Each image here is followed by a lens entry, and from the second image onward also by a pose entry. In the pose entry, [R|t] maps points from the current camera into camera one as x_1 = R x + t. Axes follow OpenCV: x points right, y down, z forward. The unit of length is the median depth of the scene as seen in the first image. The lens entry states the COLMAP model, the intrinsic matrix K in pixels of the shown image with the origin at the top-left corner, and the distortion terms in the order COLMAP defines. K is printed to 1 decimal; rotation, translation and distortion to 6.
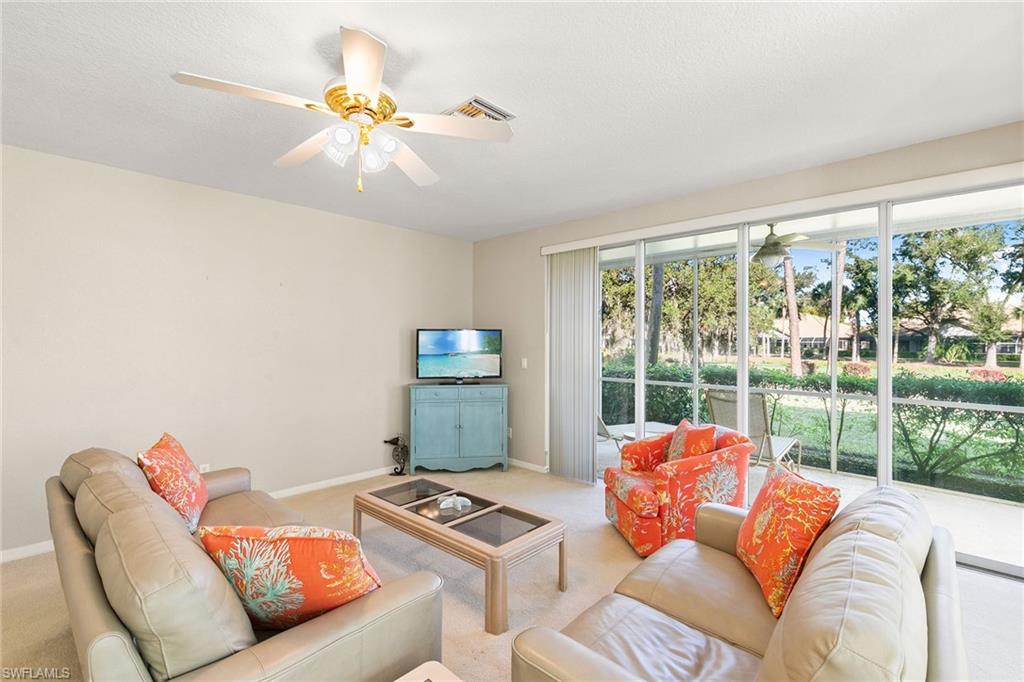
lens RADIAL K [[459.0, 0, 518.7], [0, 459.0, 337.5], [0, 0, 1]] dist [0.007988, -0.001553]
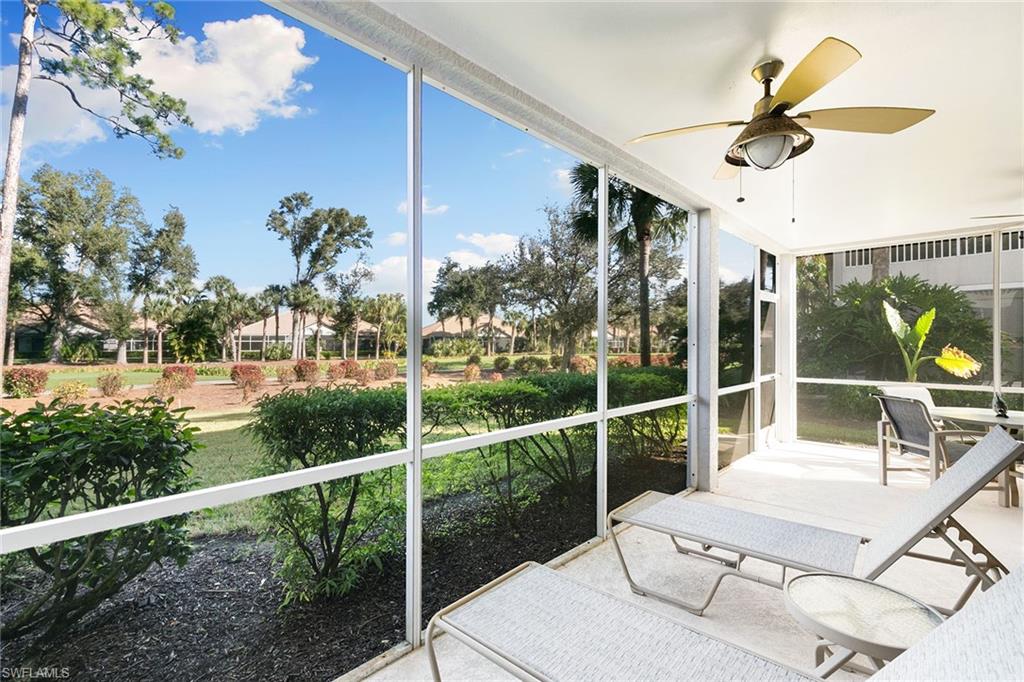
lens RADIAL K [[459.0, 0, 510.3], [0, 459.0, 340.7], [0, 0, 1]] dist [0.007988, -0.001553]
pose [[0.008037, -0.002094, 0.999966, 0.005159], [-0.008667, 0.999960, 0.002164, 0.002733], [-0.999930, -0.008684, 0.008019, 0.126228]]
